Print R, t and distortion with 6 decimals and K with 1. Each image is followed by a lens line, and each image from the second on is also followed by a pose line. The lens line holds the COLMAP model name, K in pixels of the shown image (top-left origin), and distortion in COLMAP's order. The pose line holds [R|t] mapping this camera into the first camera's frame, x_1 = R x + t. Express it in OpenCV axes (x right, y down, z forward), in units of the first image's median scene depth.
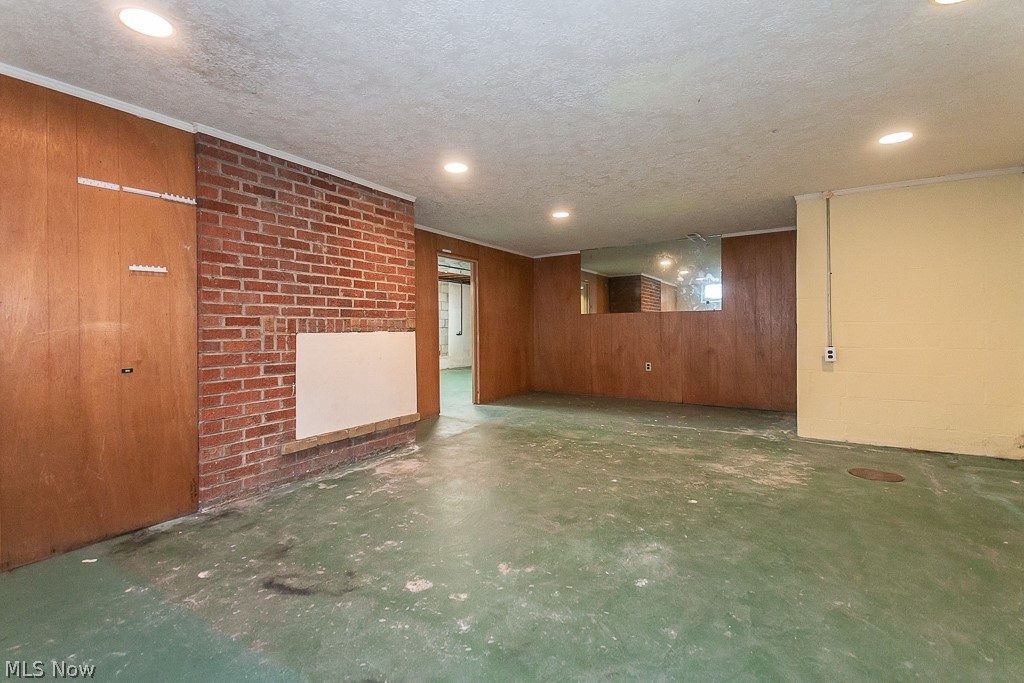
lens RADIAL K [[455.1, 0, 510.6], [0, 455.1, 329.3], [0, 0, 1]] dist [0.060744, -0.000121]
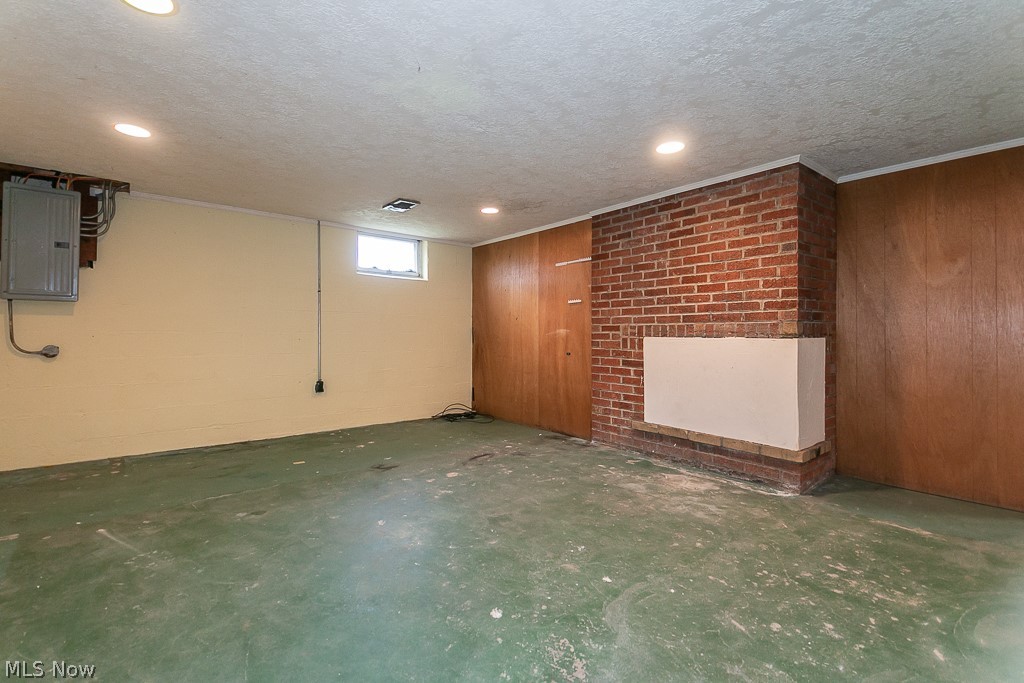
lens RADIAL K [[471.1, 0, 510.8], [0, 471.1, 329.6], [0, 0, 1]] dist [0.067620, -0.000088]
pose [[-0.323772, -0.002423, -0.946132, 0.876569], [-0.004697, 0.999989, -0.000954, -0.008782], [0.946124, 0.004135, -0.323779, 1.072285]]
